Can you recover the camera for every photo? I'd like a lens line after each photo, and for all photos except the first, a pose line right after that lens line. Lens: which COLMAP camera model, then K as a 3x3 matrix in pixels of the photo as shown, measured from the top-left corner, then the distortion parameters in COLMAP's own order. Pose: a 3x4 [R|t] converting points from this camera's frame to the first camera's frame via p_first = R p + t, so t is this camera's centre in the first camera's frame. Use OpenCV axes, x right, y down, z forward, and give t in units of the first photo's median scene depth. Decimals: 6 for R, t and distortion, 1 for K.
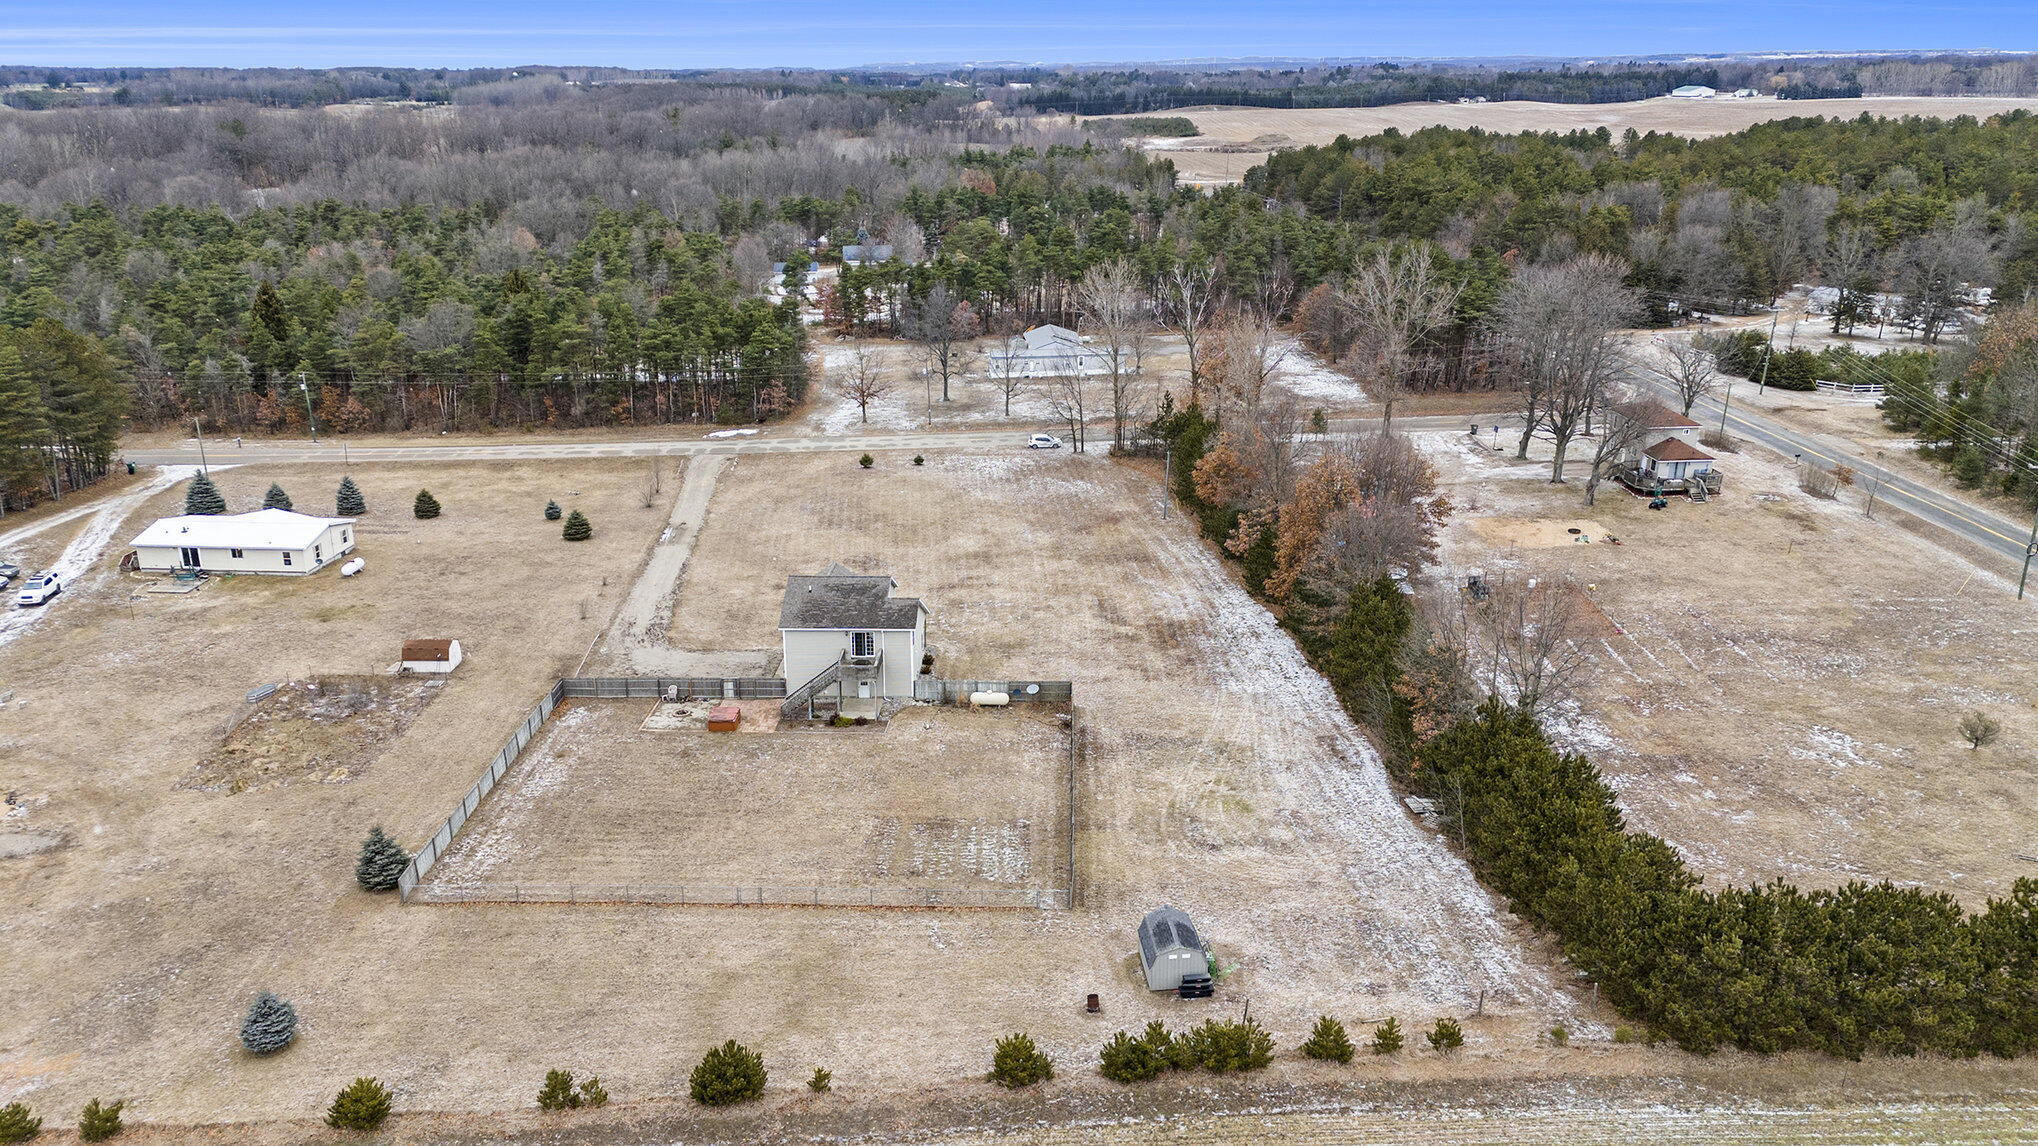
lens RADIAL K [[1482.2, 0, 1014.9], [0, 1482.2, 584.0], [0, 0, 1]] dist [0.073977, -0.063582]
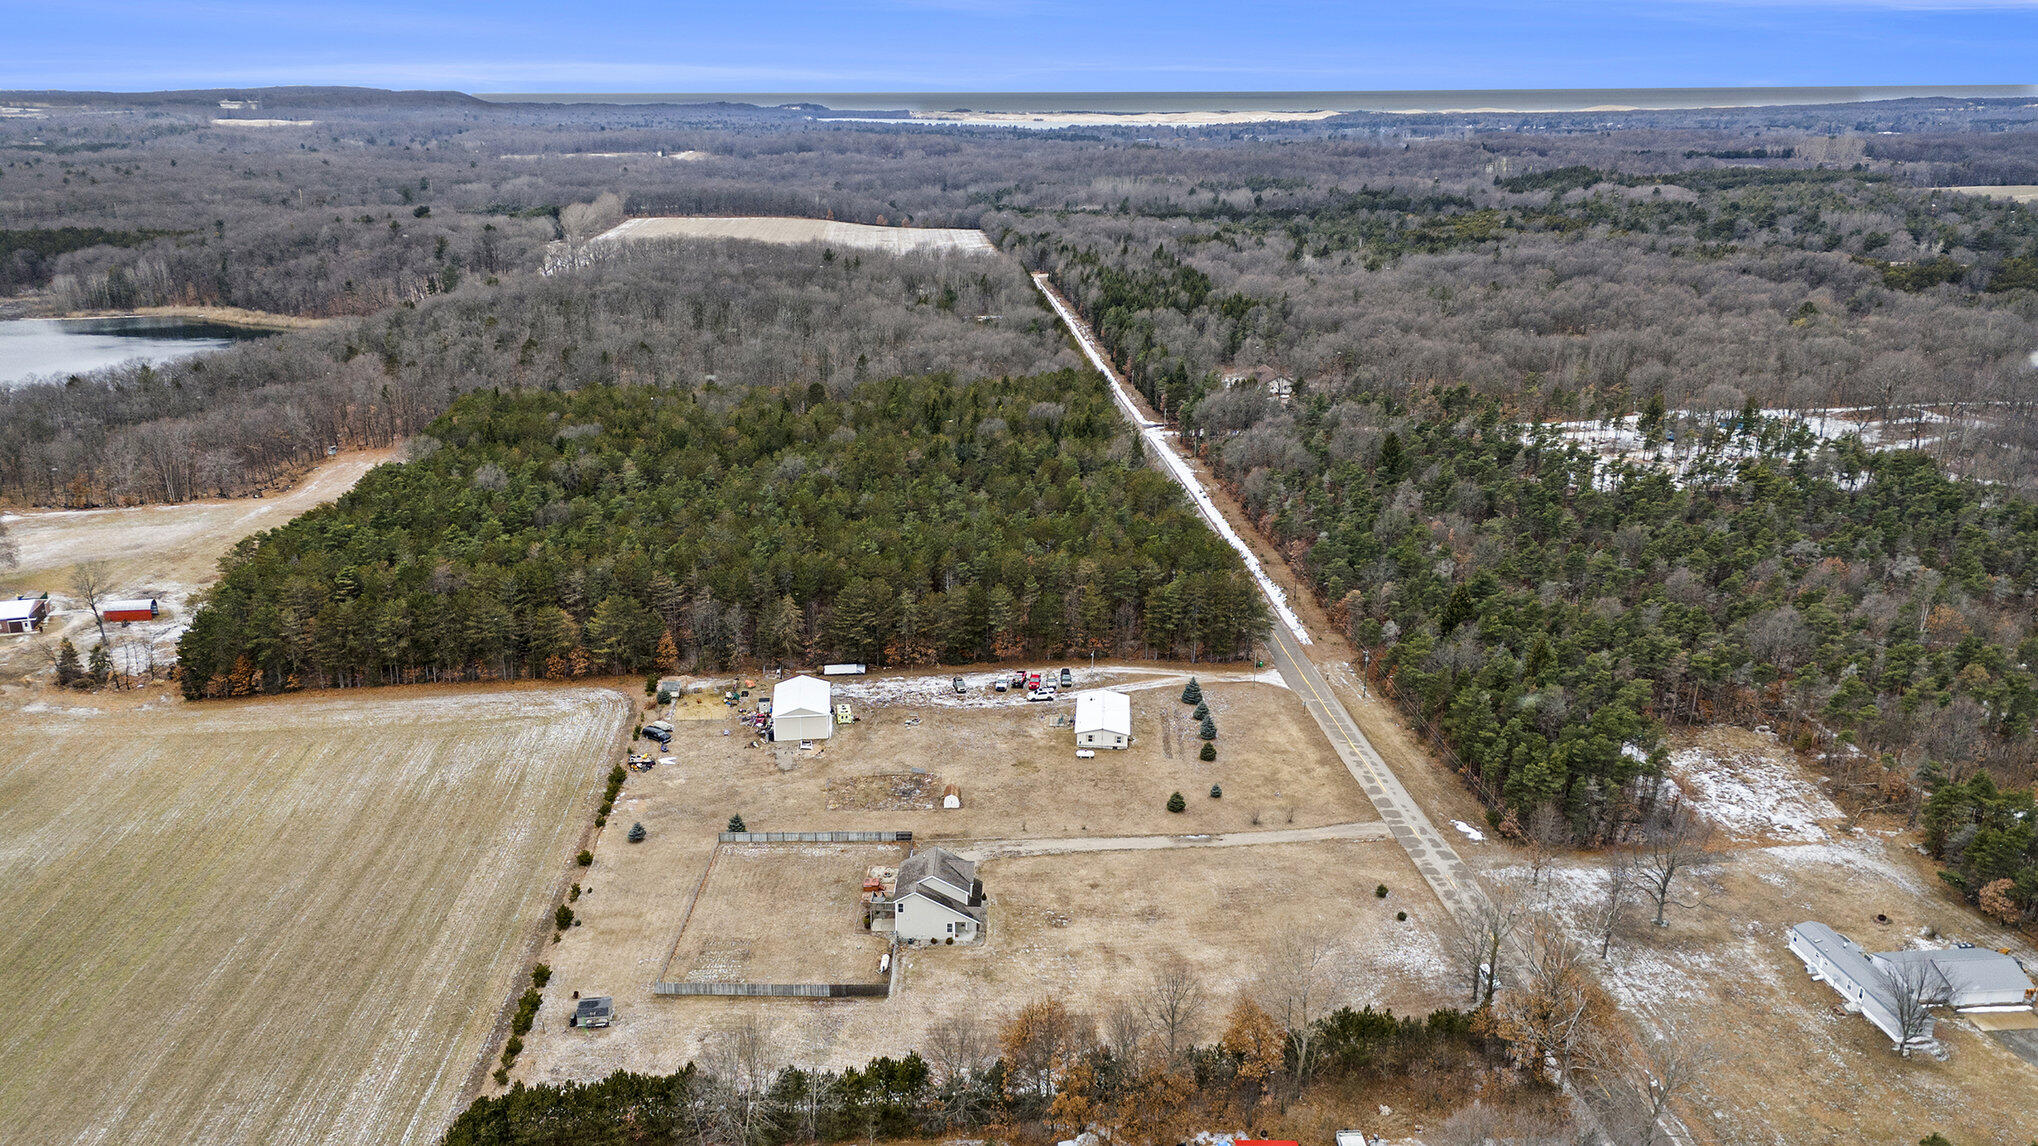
lens RADIAL K [[1482.2, 0, 1006.3], [0, 1482.2, 567.7], [0, 0, 1]] dist [0.073977, -0.063582]
pose [[0.008584, 0.318264, -0.947963, 1.463230], [-0.325353, 0.897305, 0.298310, -0.887380], [0.945554, 0.305862, 0.111251, 0.795956]]
